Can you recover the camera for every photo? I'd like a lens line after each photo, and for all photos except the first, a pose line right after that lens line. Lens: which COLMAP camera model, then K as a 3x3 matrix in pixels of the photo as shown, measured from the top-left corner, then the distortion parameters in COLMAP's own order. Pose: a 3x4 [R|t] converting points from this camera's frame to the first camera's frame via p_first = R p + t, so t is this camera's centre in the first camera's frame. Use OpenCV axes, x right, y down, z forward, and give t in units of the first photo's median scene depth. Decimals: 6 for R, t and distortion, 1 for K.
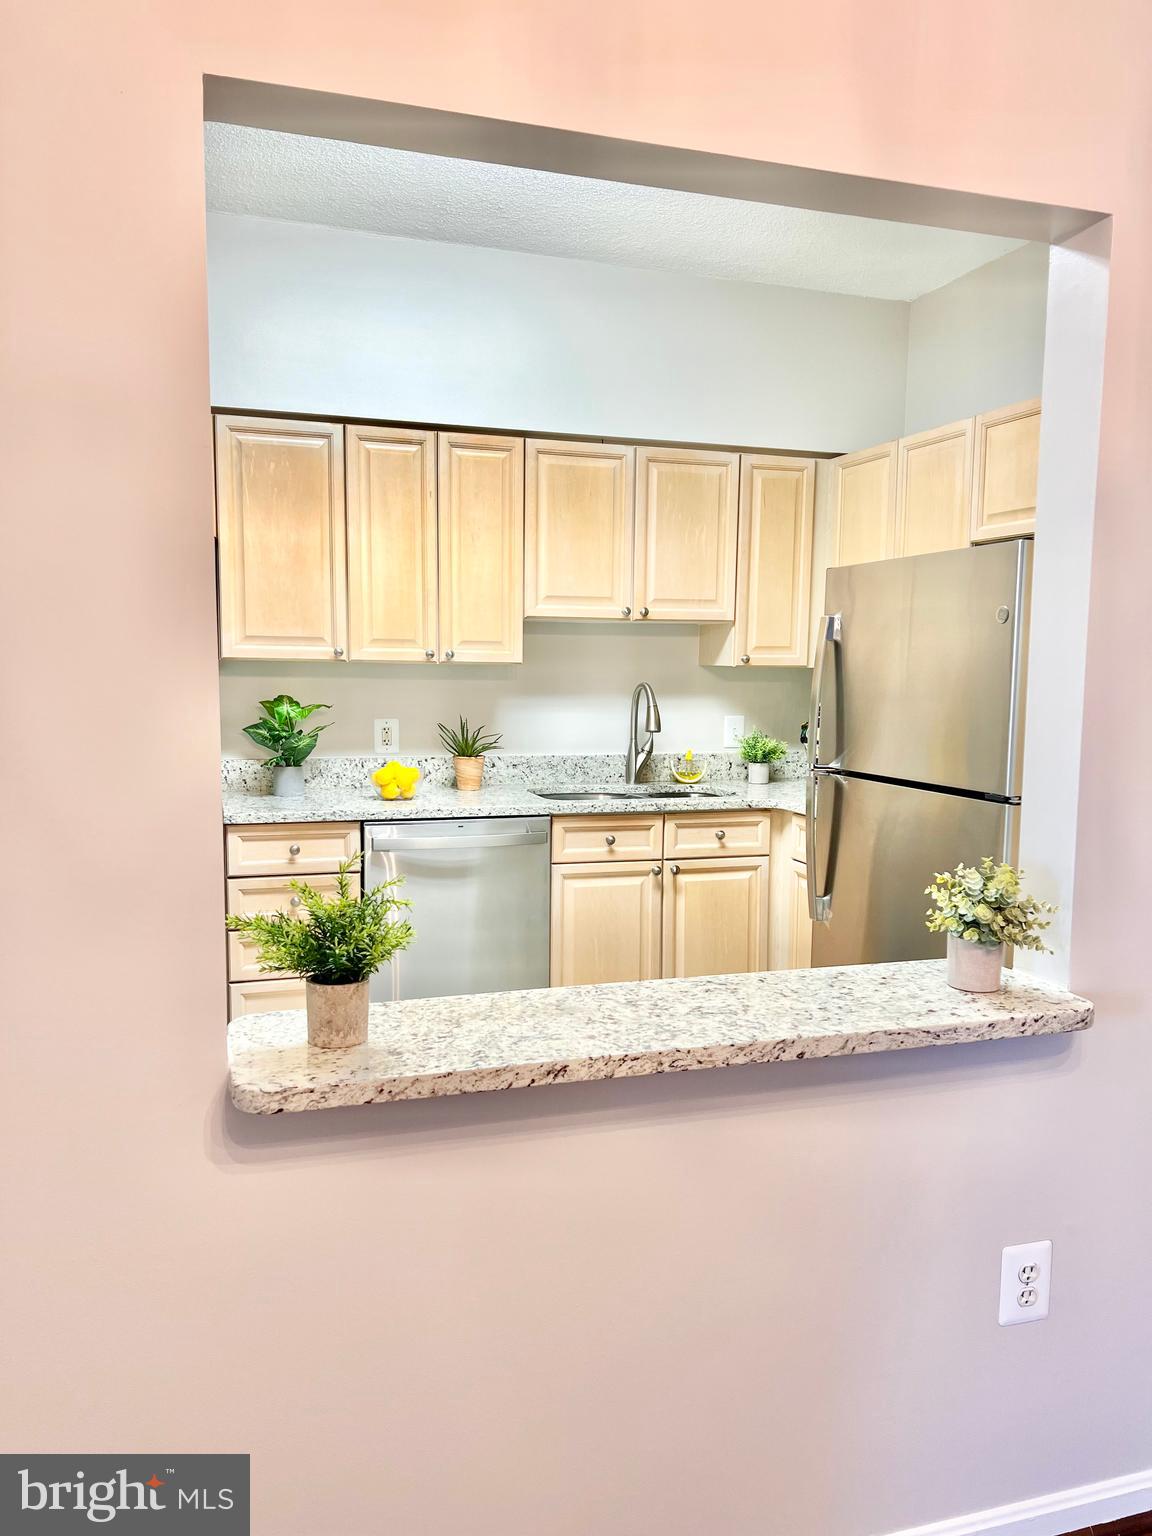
lens RADIAL K [[1157.0, 0, 579.9], [0, 1157.0, 790.7], [0, 0, 1]] dist [0.056609, -0.060980]
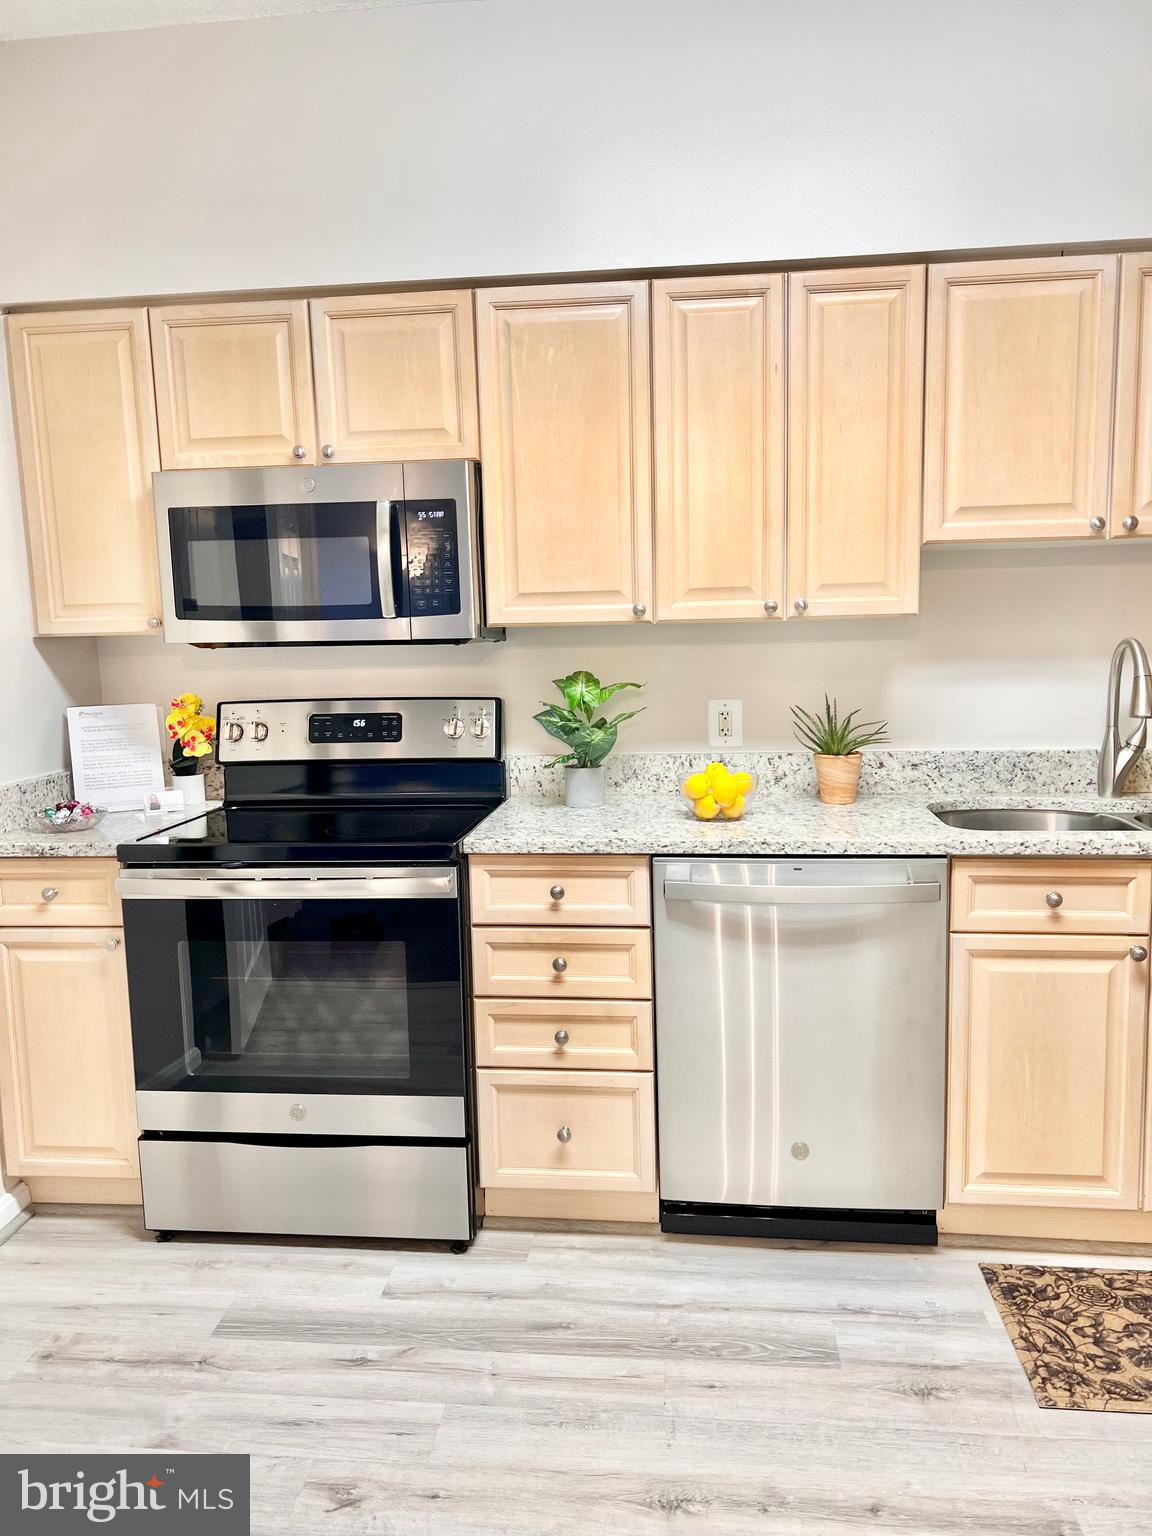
lens RADIAL K [[1157.0, 0, 573.2], [0, 1157.0, 768.9], [0, 0, 1]] dist [0.056609, -0.060980]
pose [[0.910865, 0.019809, -0.412230, 0.046672], [-0.011945, 0.999694, 0.021646, -0.035684], [0.412532, -0.014793, 0.910823, 0.326244]]
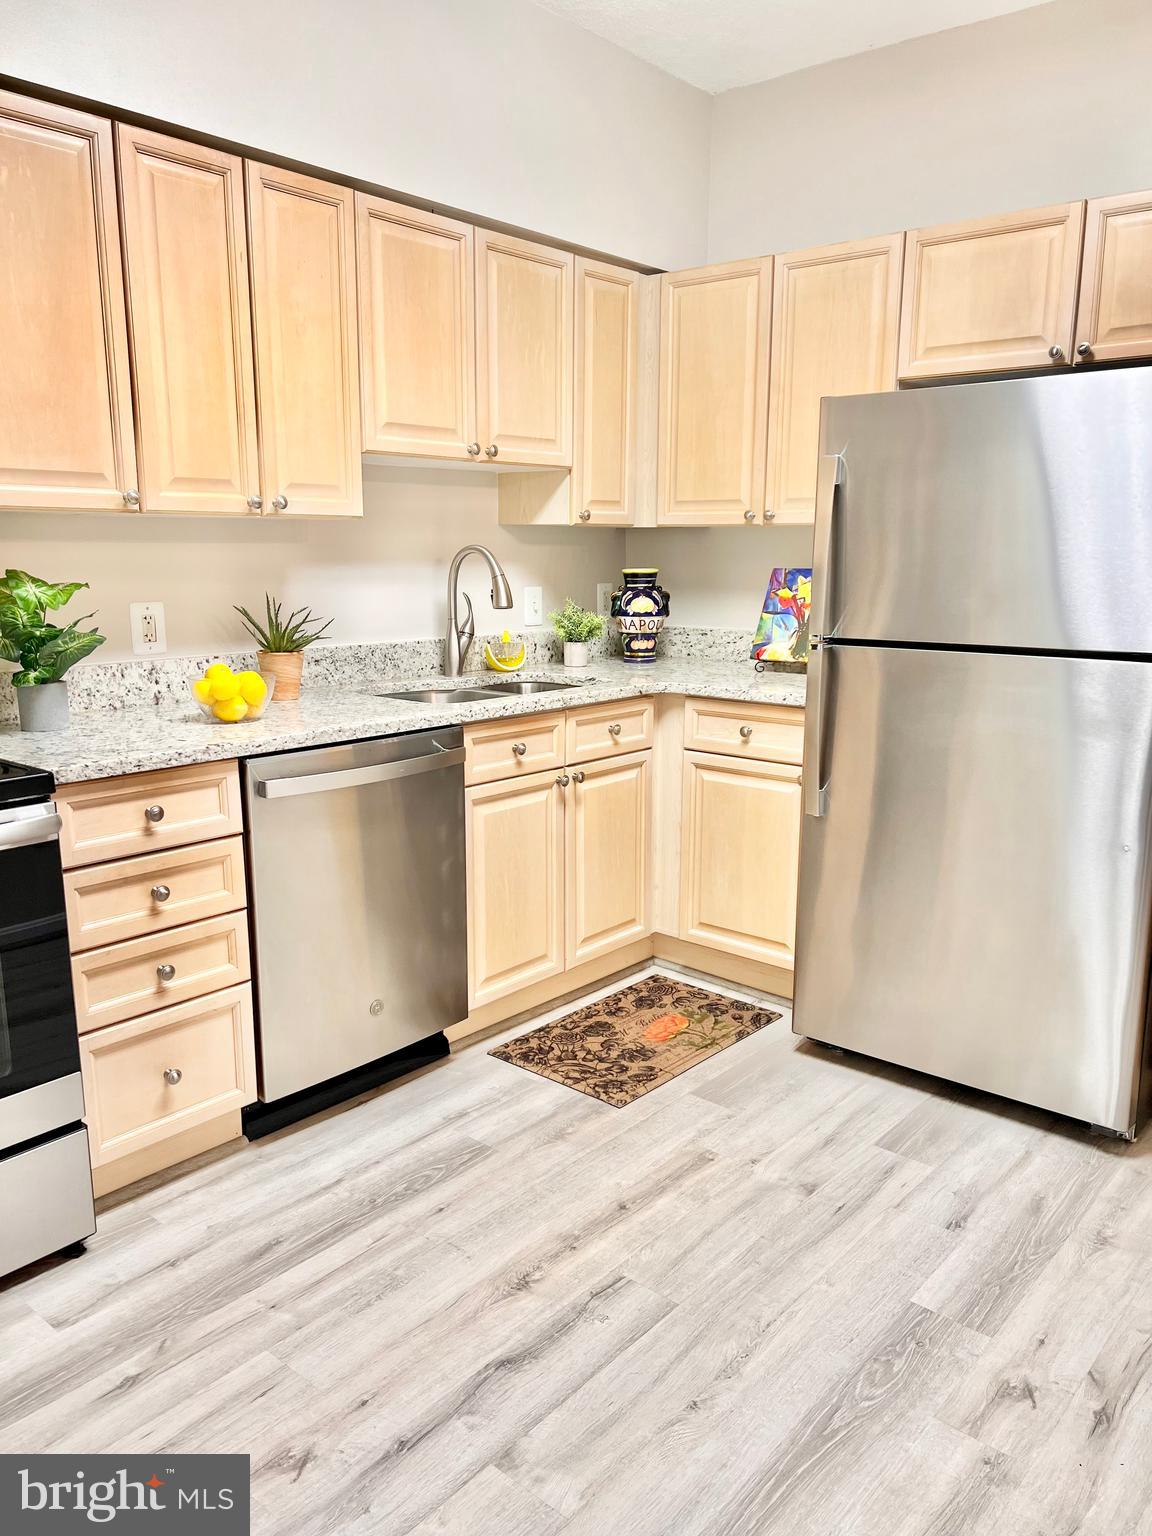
lens RADIAL K [[1157.0, 0, 575.3], [0, 1157.0, 777.5], [0, 0, 1]] dist [0.056609, -0.060980]
pose [[0.852525, -0.112270, 0.510487, -0.333107], [0.064995, 0.991849, 0.109593, -0.020757], [-0.518630, -0.060252, 0.852873, 0.307636]]
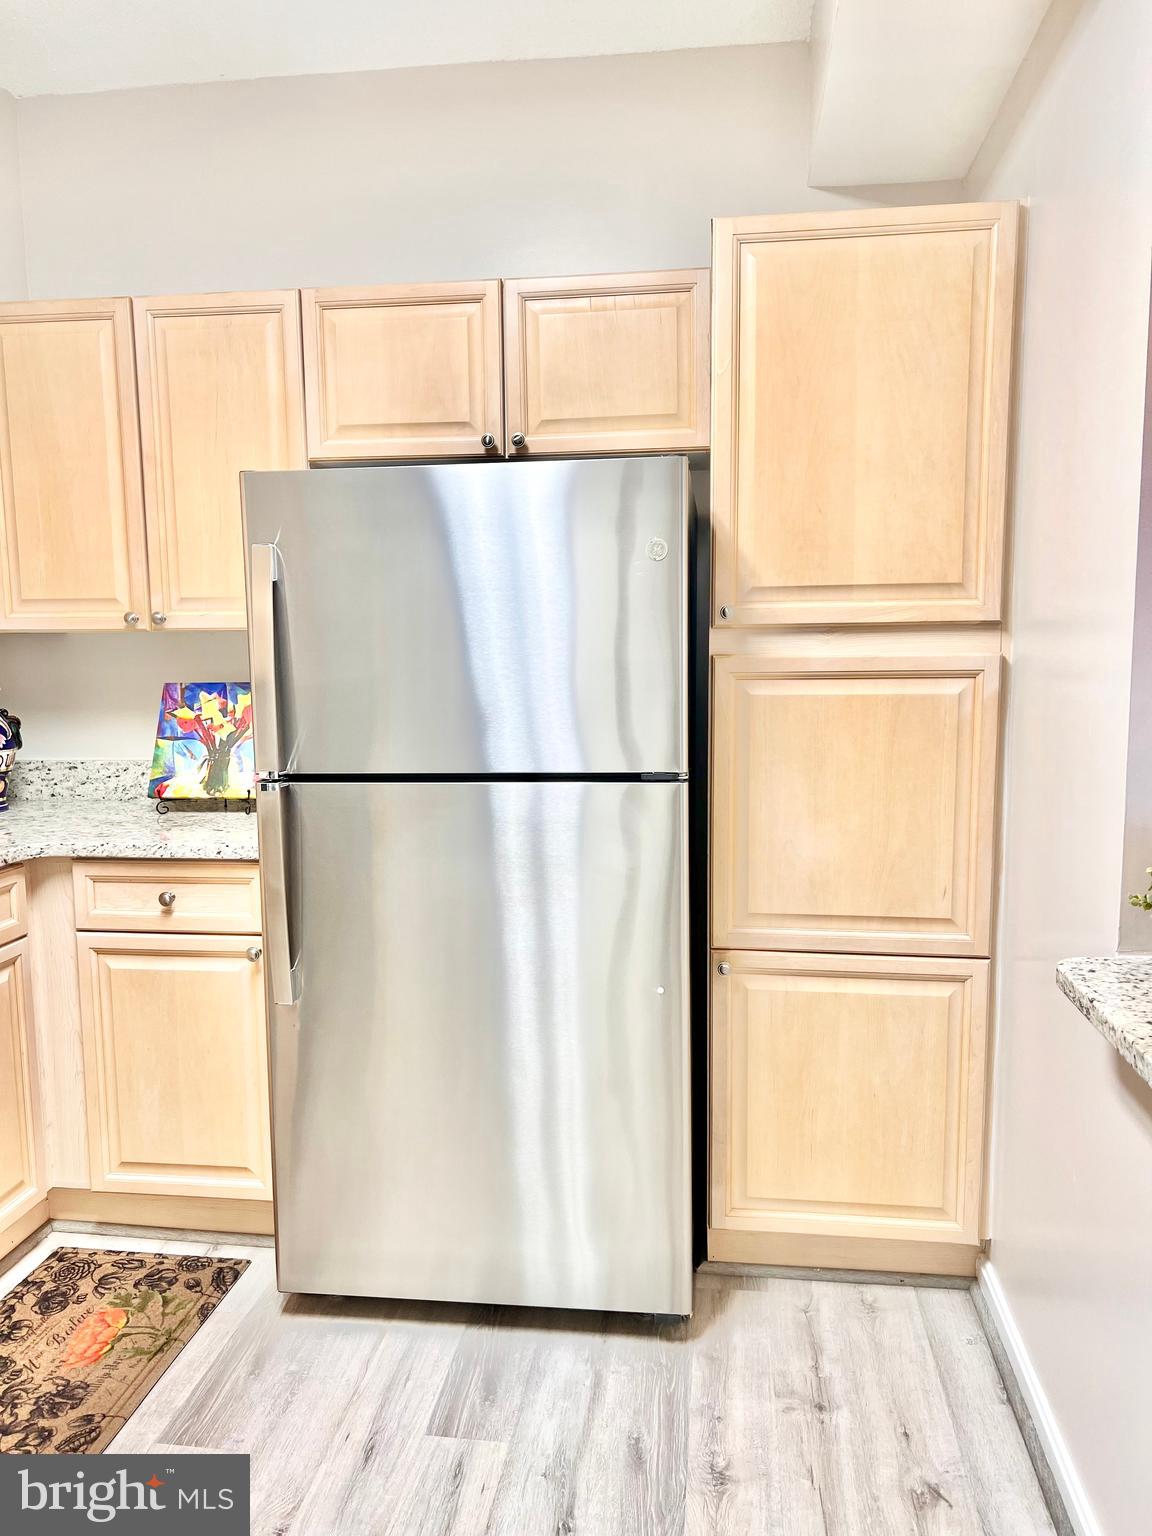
lens RADIAL K [[1157.0, 0, 570.2], [0, 1157.0, 776.6], [0, 0, 1]] dist [0.056609, -0.060980]
pose [[0.436544, -0.123986, 0.891098, -0.261015], [0.118982, 0.989715, 0.079419, -0.044038], [-0.891780, 0.071355, 0.446807, 0.471972]]
